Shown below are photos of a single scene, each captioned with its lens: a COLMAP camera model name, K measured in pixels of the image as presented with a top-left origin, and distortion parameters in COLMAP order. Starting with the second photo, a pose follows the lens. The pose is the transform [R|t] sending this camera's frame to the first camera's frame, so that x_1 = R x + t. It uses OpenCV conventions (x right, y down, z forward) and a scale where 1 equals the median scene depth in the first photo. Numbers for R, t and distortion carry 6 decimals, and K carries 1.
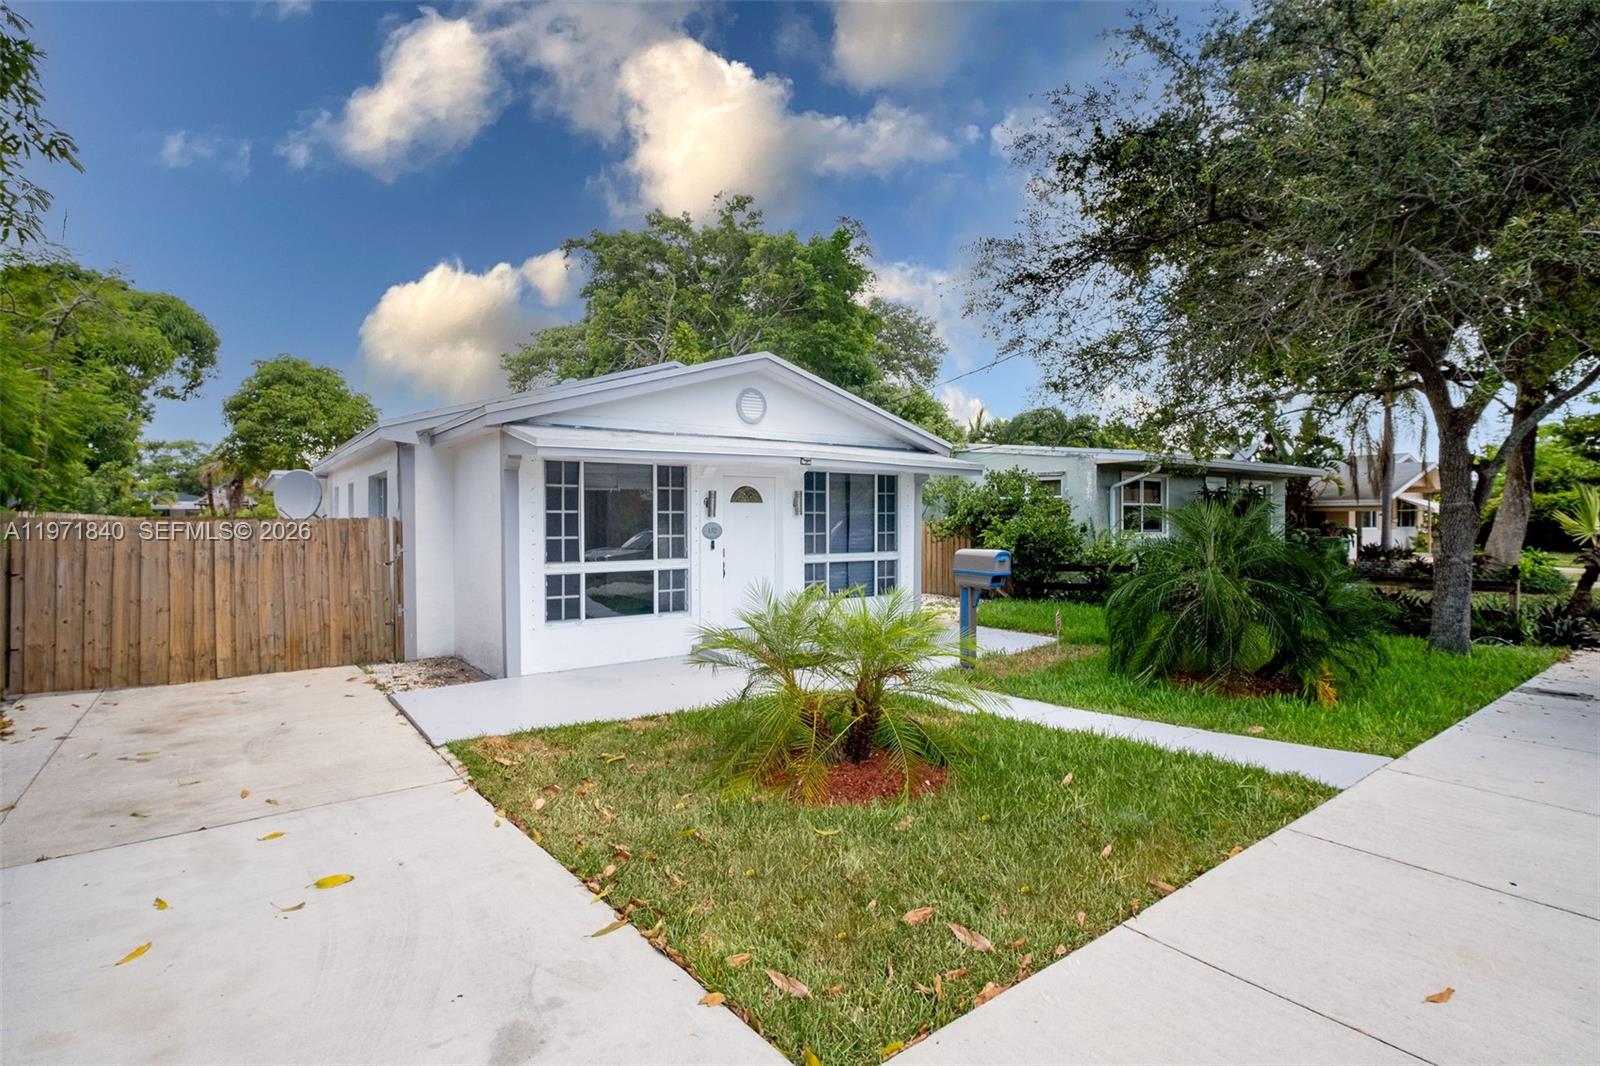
lens RADIAL K [[766.9, 0, 799.3], [0, 766.9, 526.3], [0, 0, 1]] dist [-0.003915, -0.000115]
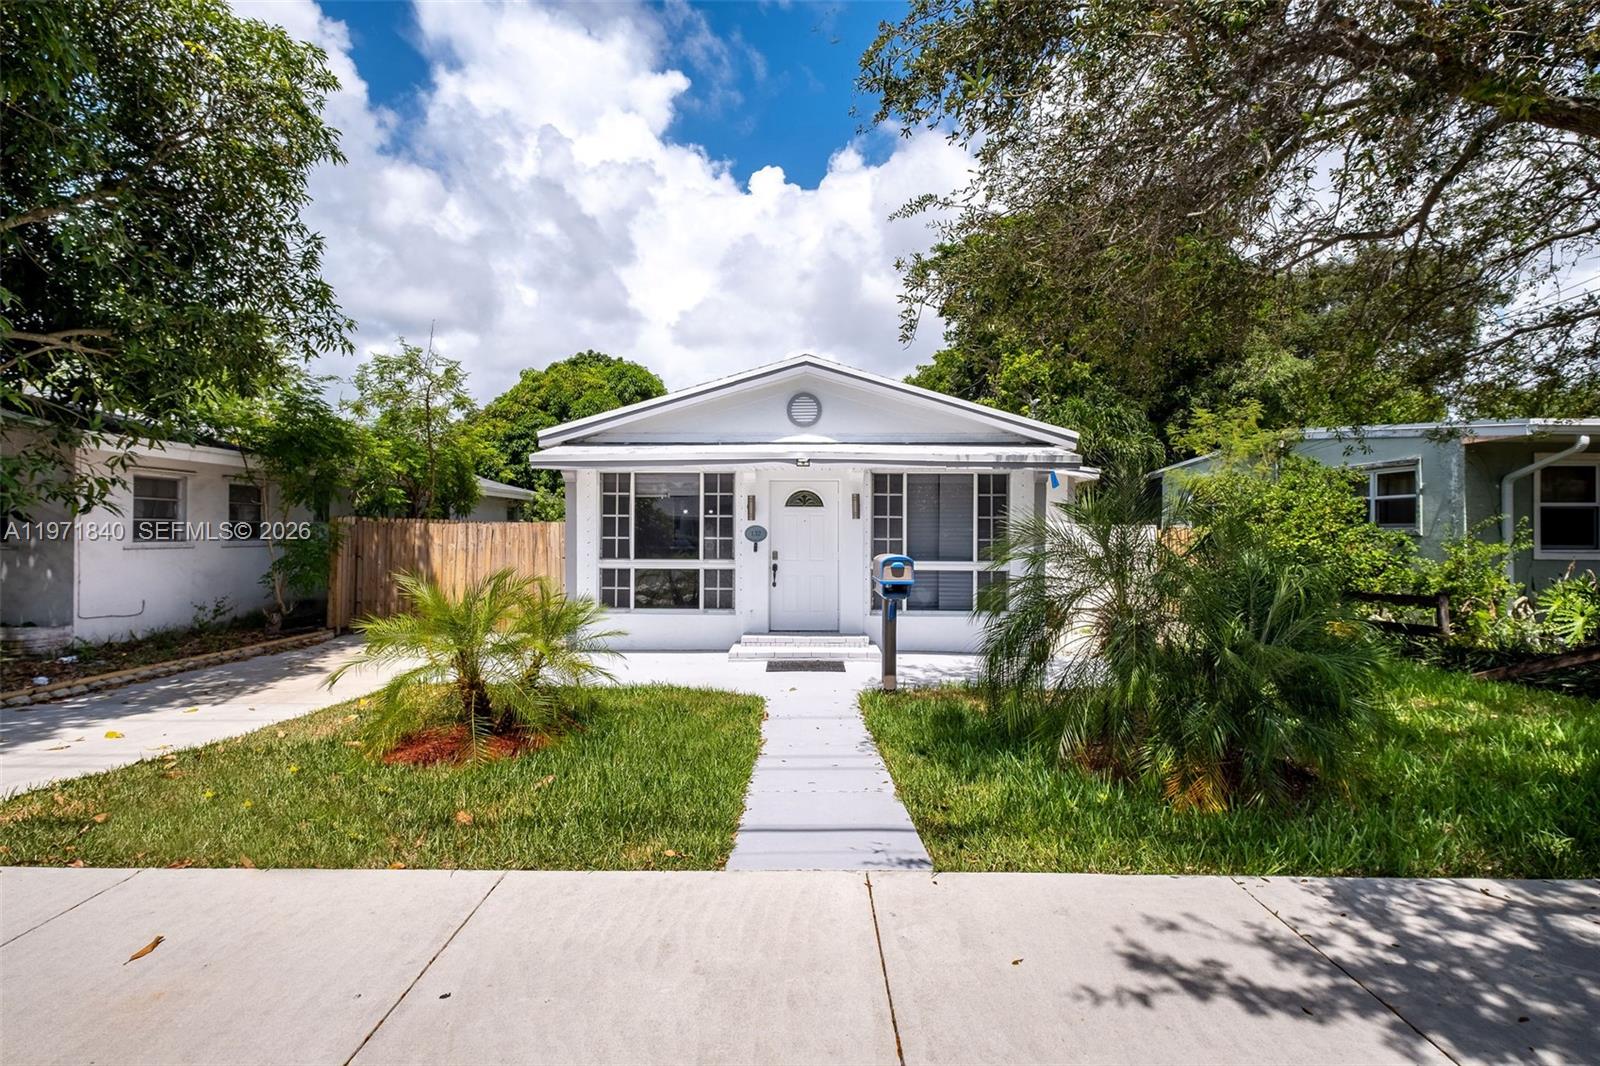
lens RADIAL K [[760.4, 0, 799.9], [0, 760.4, 532.2], [0, 0, 1]] dist [0.000969, -0.000005]
pose [[0.798104, 0.004624, -0.602502, 0.573411], [-0.011299, 0.999910, -0.007293, 0.010432], [0.602414, 0.012628, 0.798084, 0.217336]]
